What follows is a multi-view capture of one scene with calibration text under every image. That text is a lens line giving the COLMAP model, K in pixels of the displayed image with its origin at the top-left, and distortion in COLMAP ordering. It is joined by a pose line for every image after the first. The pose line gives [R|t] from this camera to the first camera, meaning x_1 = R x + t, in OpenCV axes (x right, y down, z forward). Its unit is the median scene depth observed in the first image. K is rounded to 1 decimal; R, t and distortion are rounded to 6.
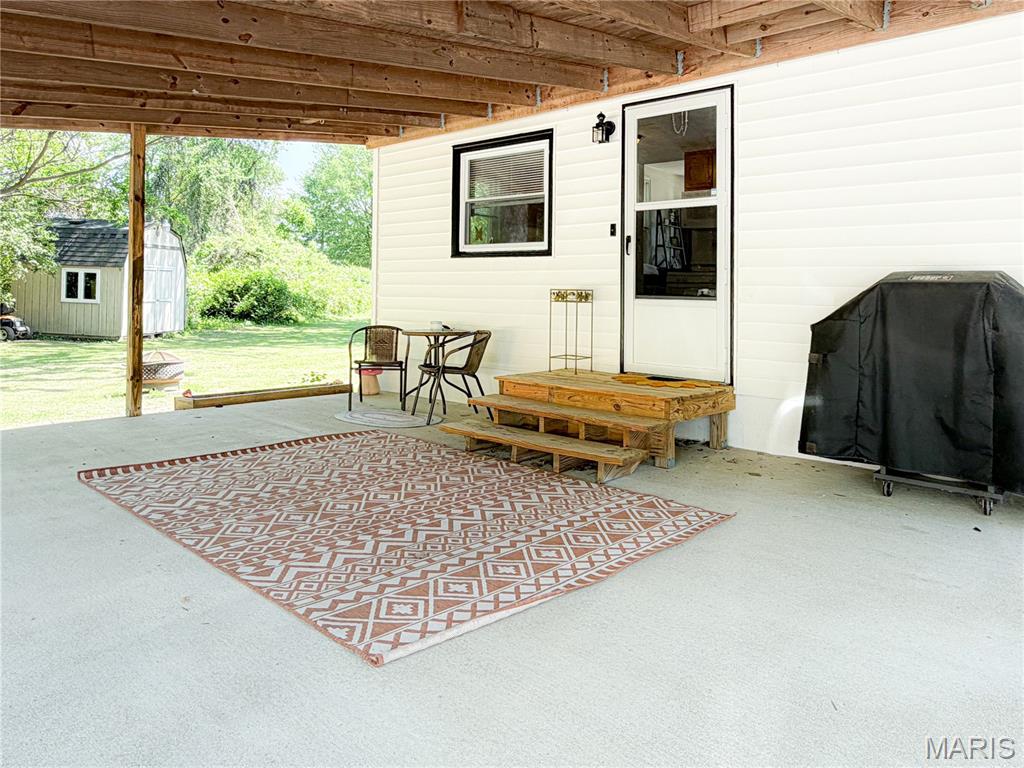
lens RADIAL K [[717.0, 0, 511.5], [0, 717.0, 279.3], [0, 0, 1]] dist [0.001106, 0.000791]
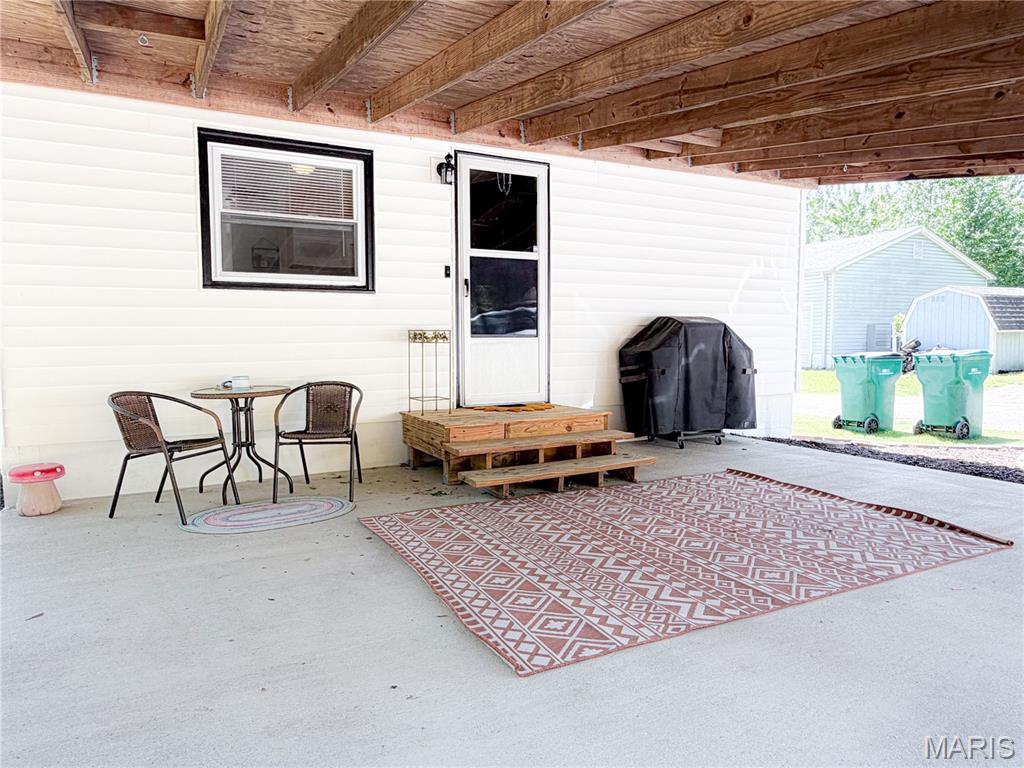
lens RADIAL K [[675.8, 0, 512.0], [0, 675.8, 384.0], [0, 0, 1]] dist [0.000037, 0.000940]
pose [[0.335791, -0.085641, 0.938035, -0.768821], [-0.005183, 0.995675, 0.092759, 0.001606], [-0.941922, -0.036010, 0.333895, 0.592322]]
